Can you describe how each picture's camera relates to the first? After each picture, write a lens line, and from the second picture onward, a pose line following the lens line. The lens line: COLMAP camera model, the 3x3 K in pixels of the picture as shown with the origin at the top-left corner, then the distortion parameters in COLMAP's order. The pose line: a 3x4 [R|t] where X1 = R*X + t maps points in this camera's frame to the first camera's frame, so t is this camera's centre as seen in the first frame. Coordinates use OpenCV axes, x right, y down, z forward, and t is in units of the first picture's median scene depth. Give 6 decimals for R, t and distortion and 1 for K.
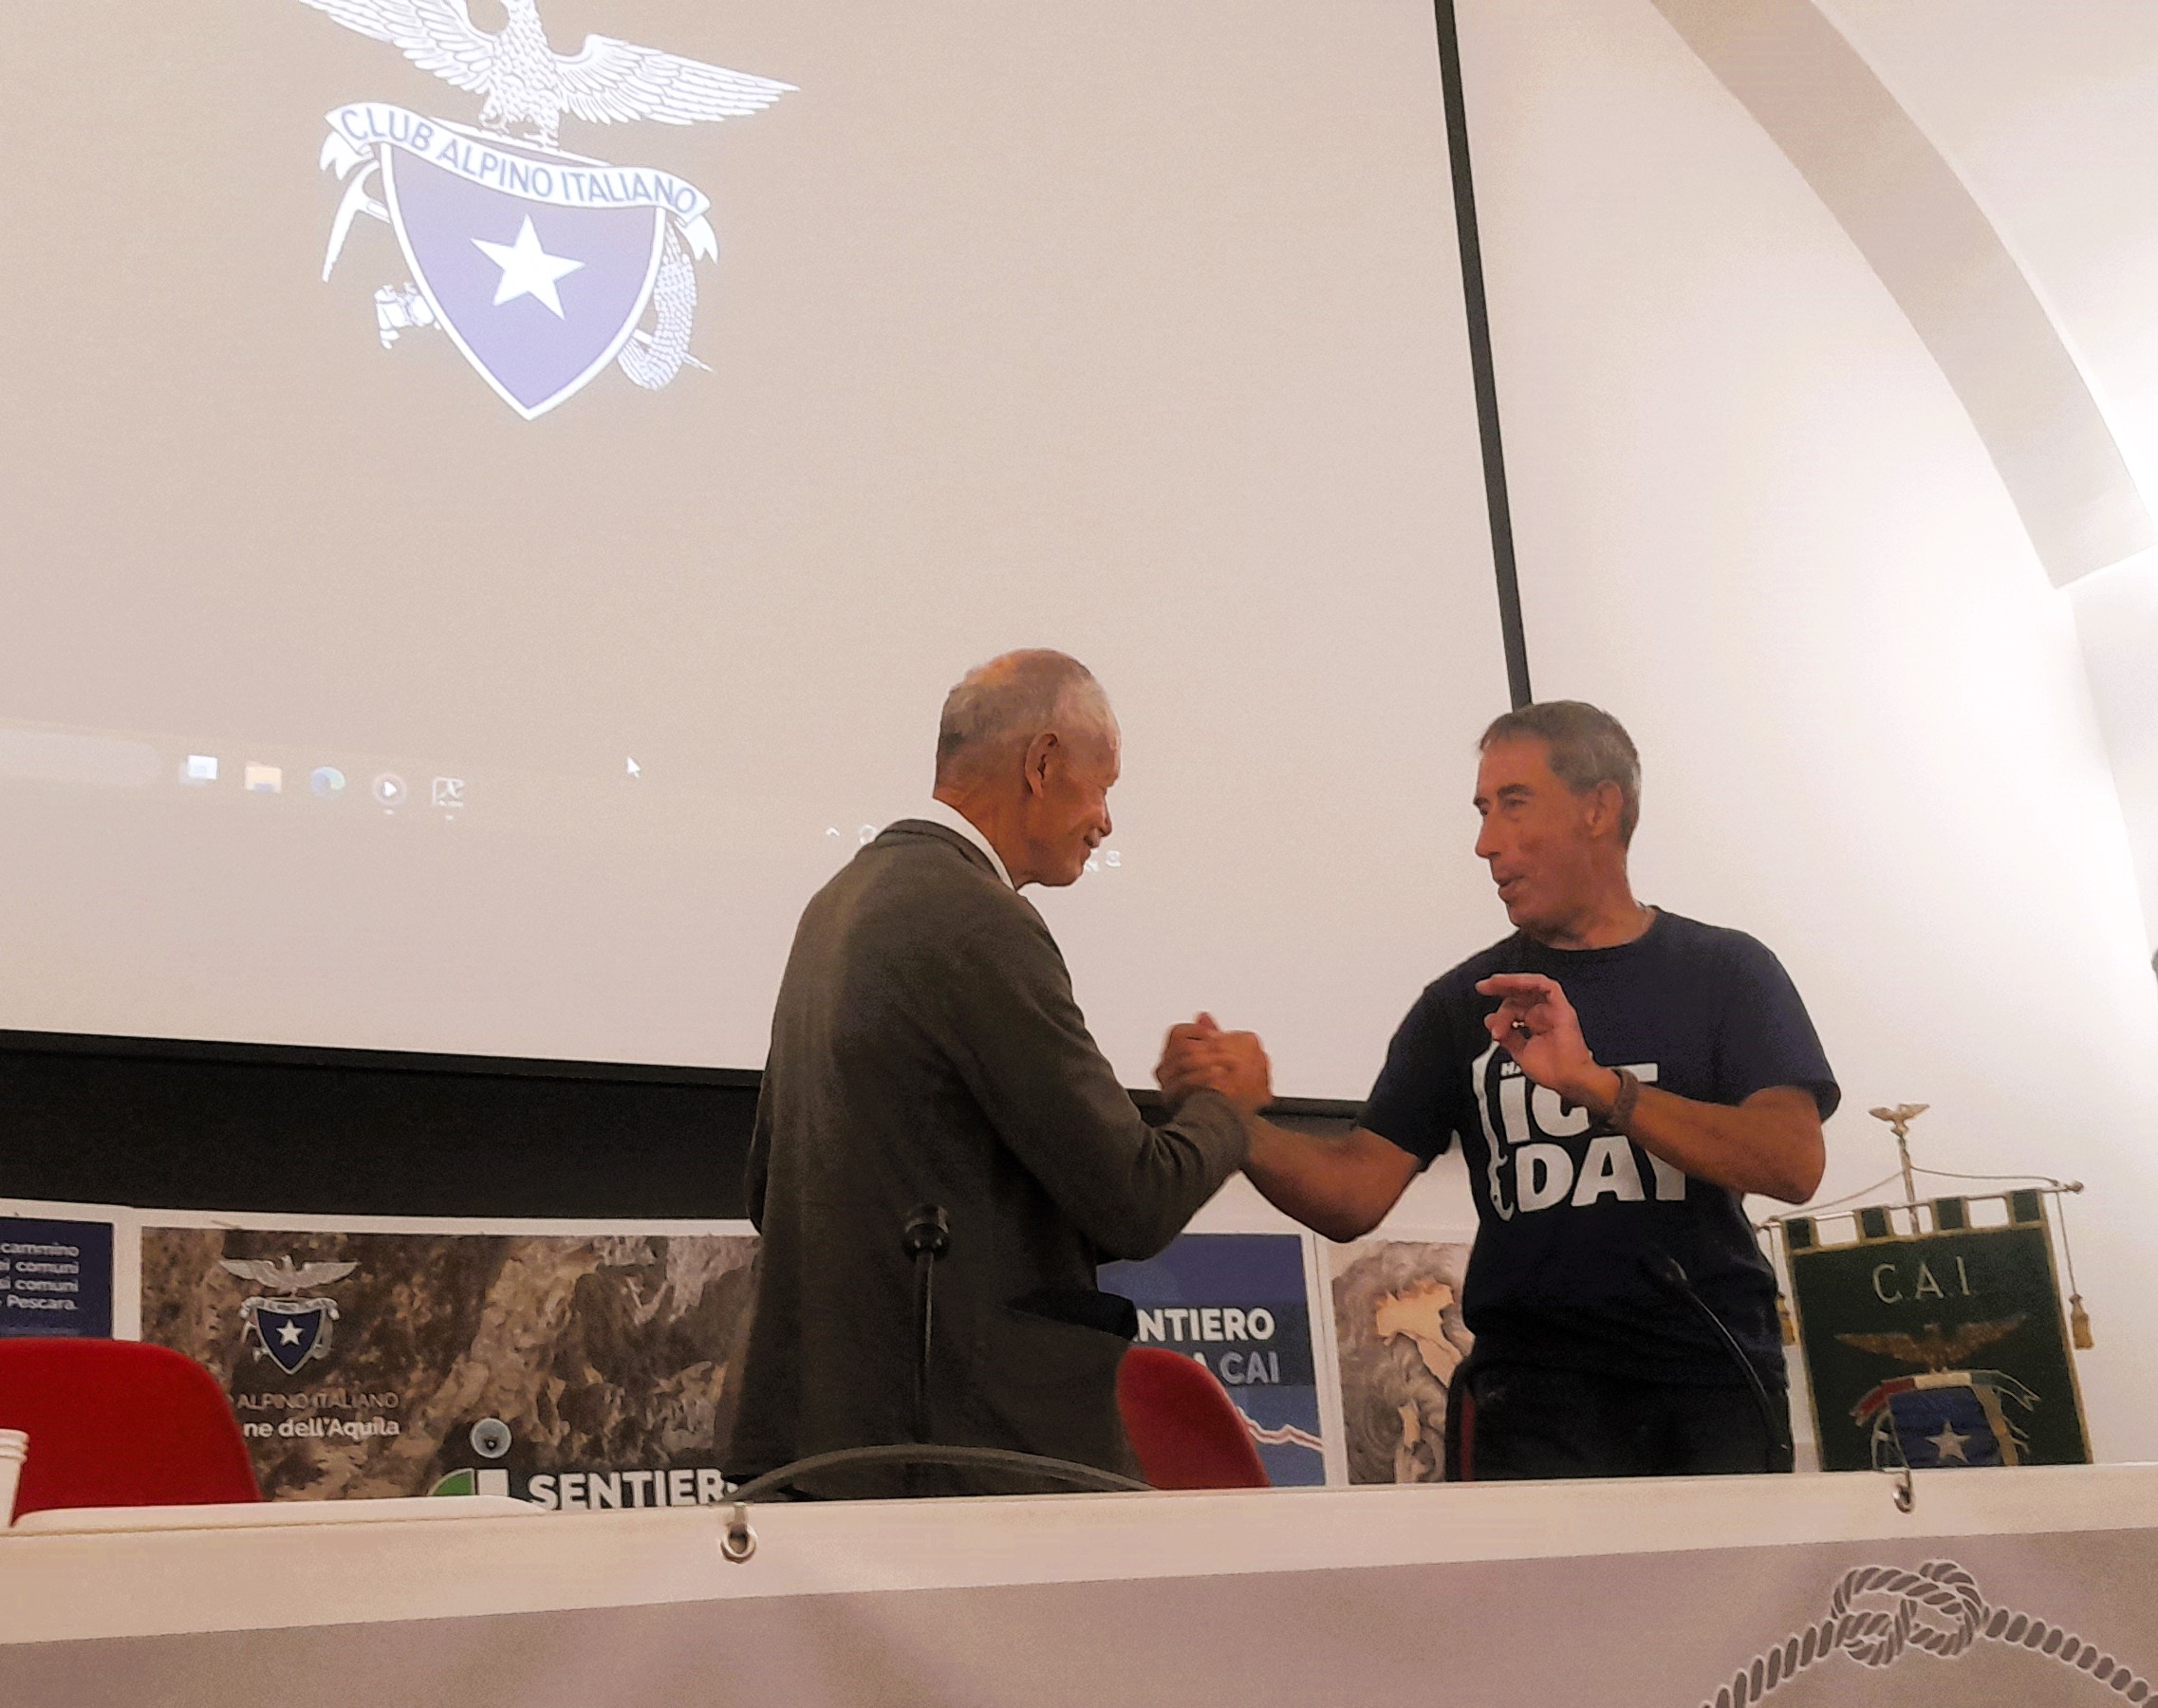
lens RADIAL K [[2906.5, 0, 1210.9], [0, 2906.5, 806.0], [0, 0, 1]] dist [0.058470, 0.000000]
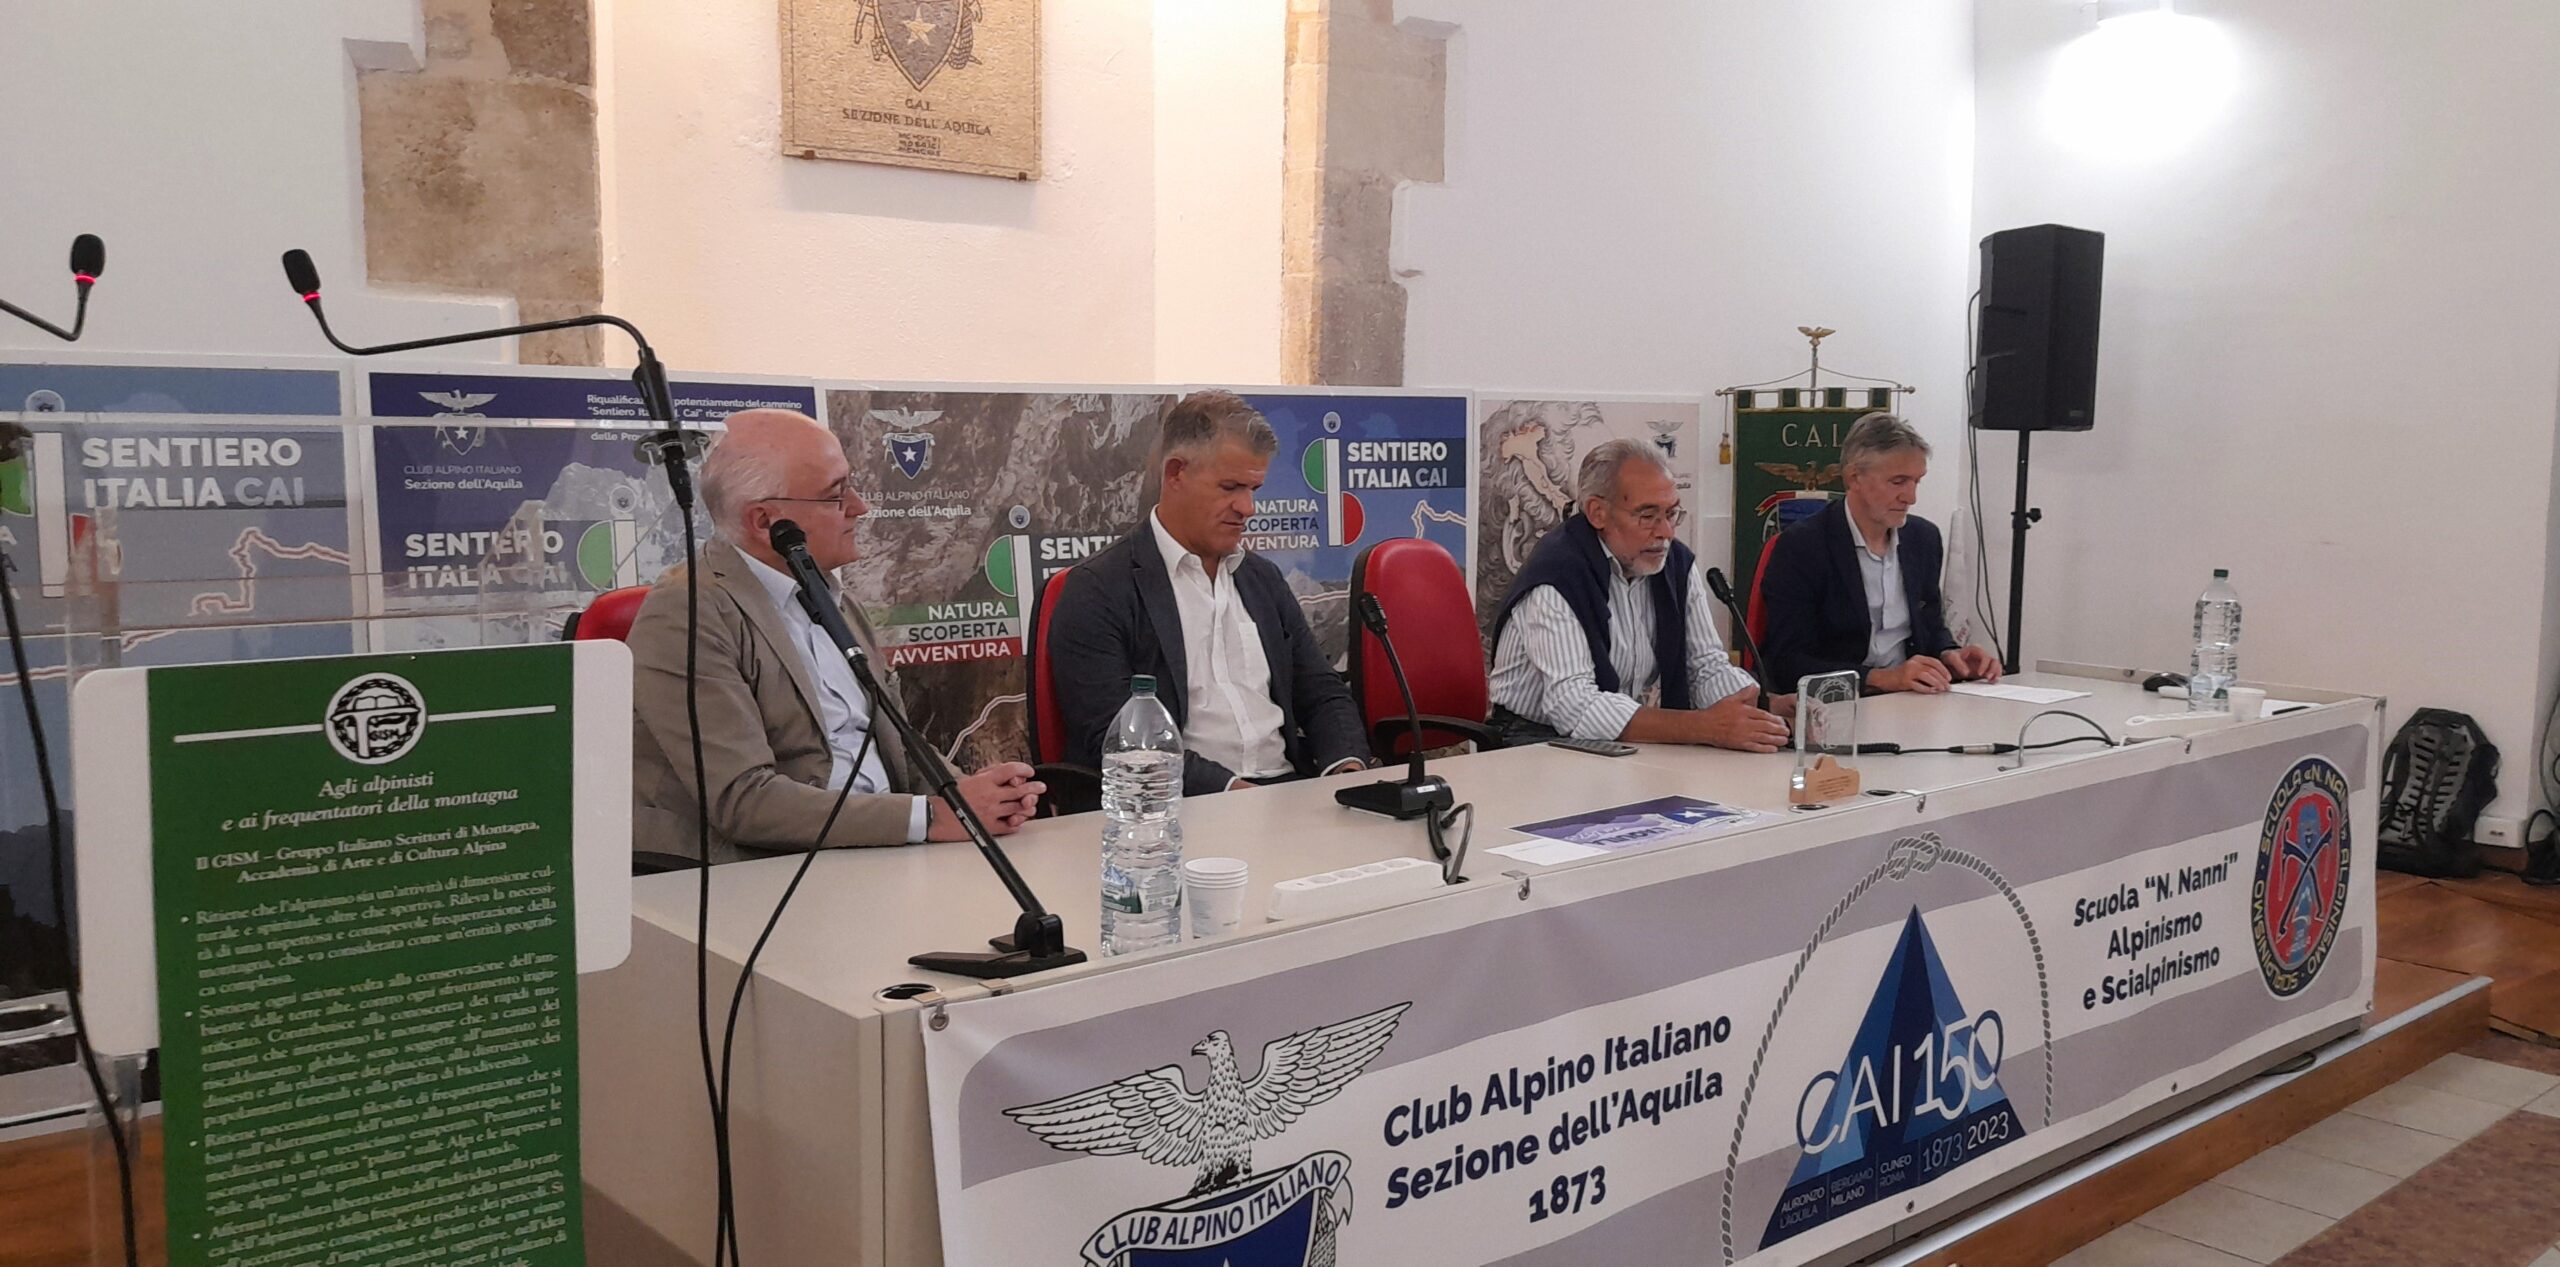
lens RADIAL K [[2149.7, 0, 1431.8], [0, 2149.7, 709.6], [0, 0, 1]] dist [0.055147, -0.038083]
pose [[0.985476, 0.069313, 0.155027, -0.191019], [-0.128693, 0.900453, 0.415478, -0.228266], [-0.110796, -0.429394, 0.896295, -0.193307]]
